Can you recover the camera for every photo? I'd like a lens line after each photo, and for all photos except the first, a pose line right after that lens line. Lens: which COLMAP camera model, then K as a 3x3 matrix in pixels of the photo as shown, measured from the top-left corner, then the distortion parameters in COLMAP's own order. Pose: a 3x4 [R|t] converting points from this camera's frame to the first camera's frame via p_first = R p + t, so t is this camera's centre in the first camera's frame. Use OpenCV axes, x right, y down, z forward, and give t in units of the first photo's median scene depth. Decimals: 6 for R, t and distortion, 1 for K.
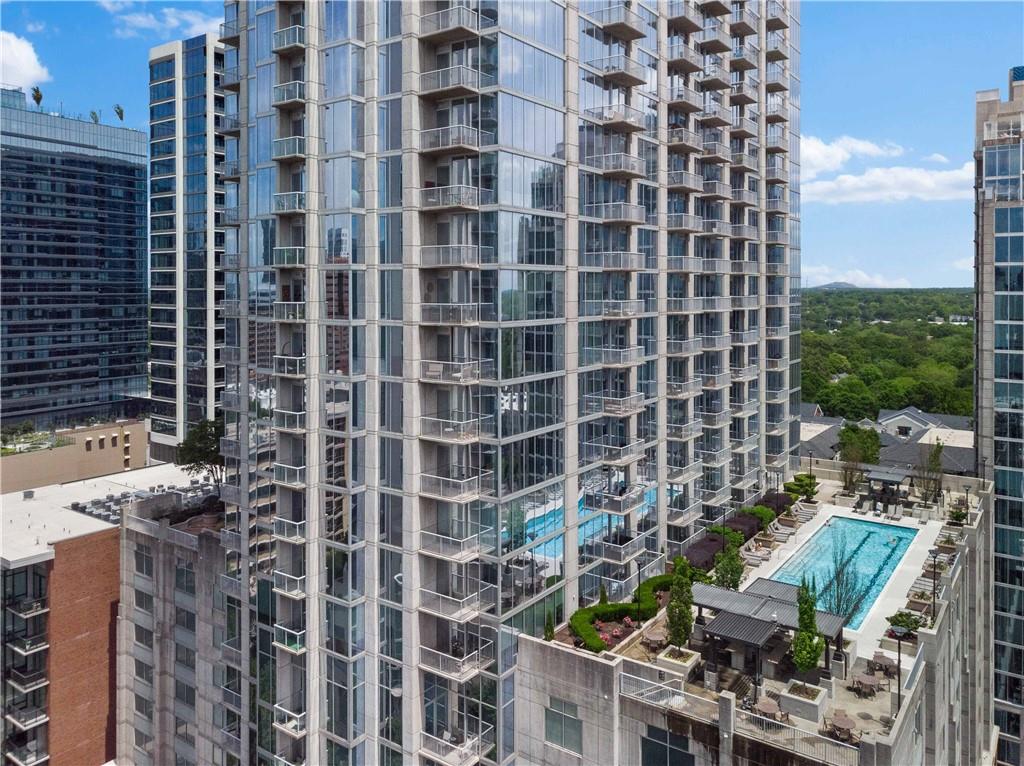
lens RADIAL K [[780.7, 0, 526.0], [0, 780.7, 292.3], [0, 0, 1]] dist [0.006890, -0.001417]
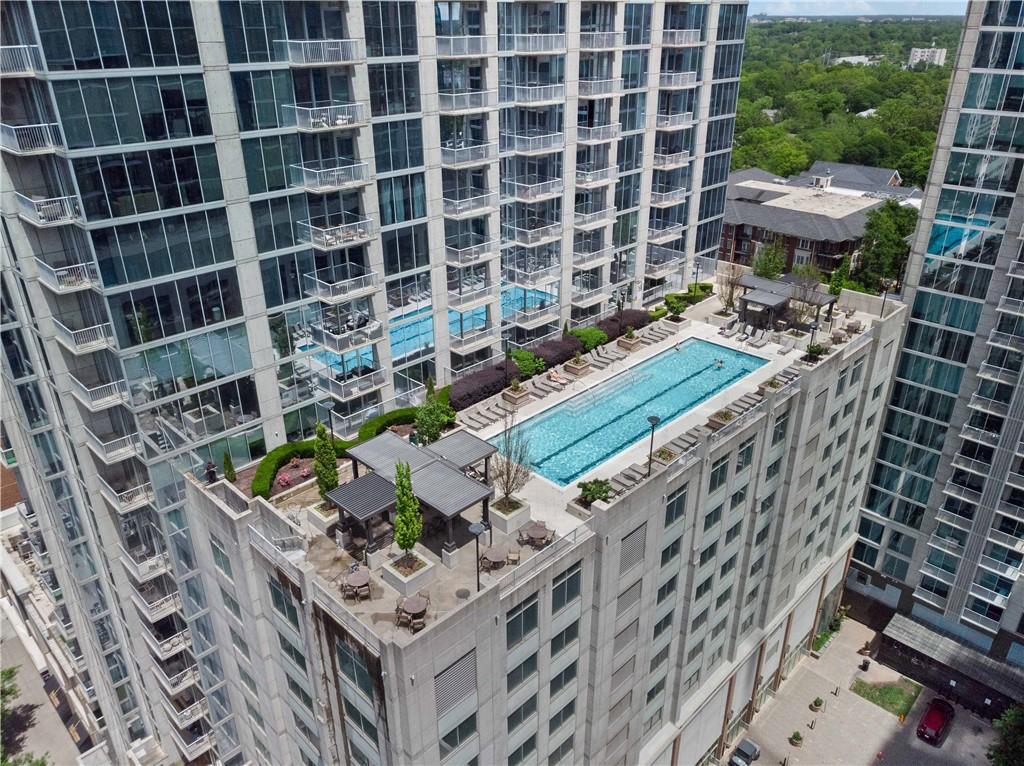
lens RADIAL K [[748.3, 0, 514.1], [0, 748.3, 379.1], [0, 0, 1]] dist [0.011464, 0.006521]
pose [[0.985349, 0.070517, -0.155291, 0.434997], [0.003460, 0.902067, 0.431582, -0.066495], [0.170517, -0.425796, 0.888607, 0.215115]]
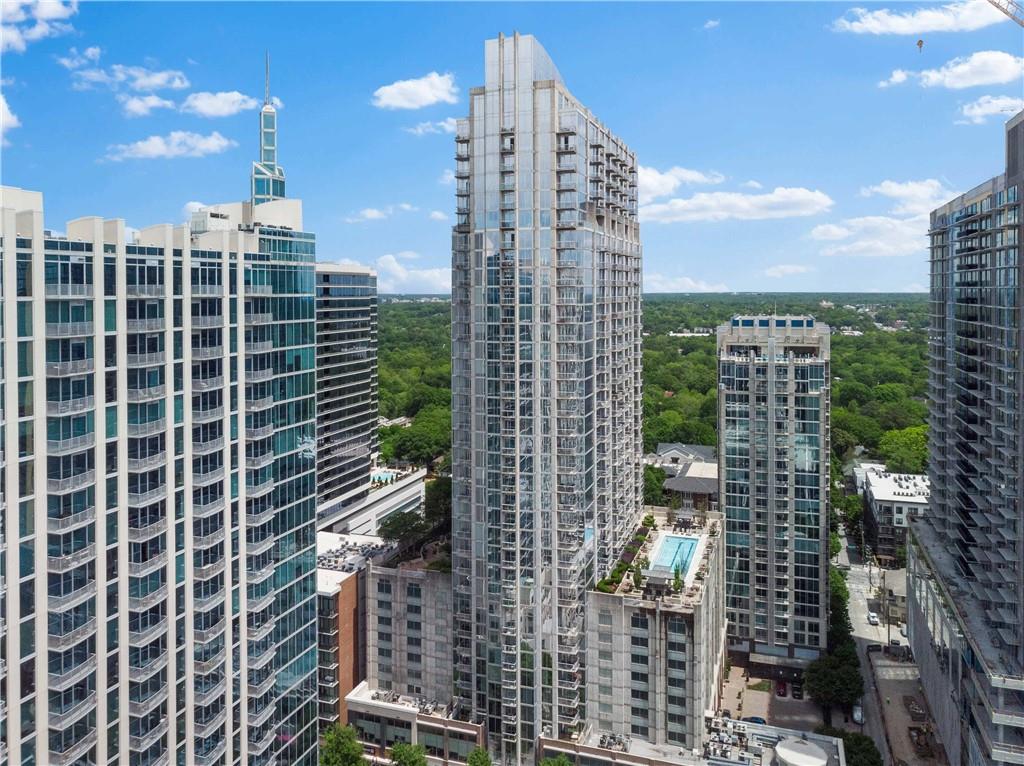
lens RADIAL K [[748.3, 0, 541.1], [0, 748.3, 312.4], [0, 0, 1]] dist [0.011464, 0.006521]
pose [[0.956919, -0.005463, 0.290303, -0.818882], [0.002960, 0.999955, 0.009058, -0.541758], [-0.290339, -0.007809, 0.956892, -1.387170]]
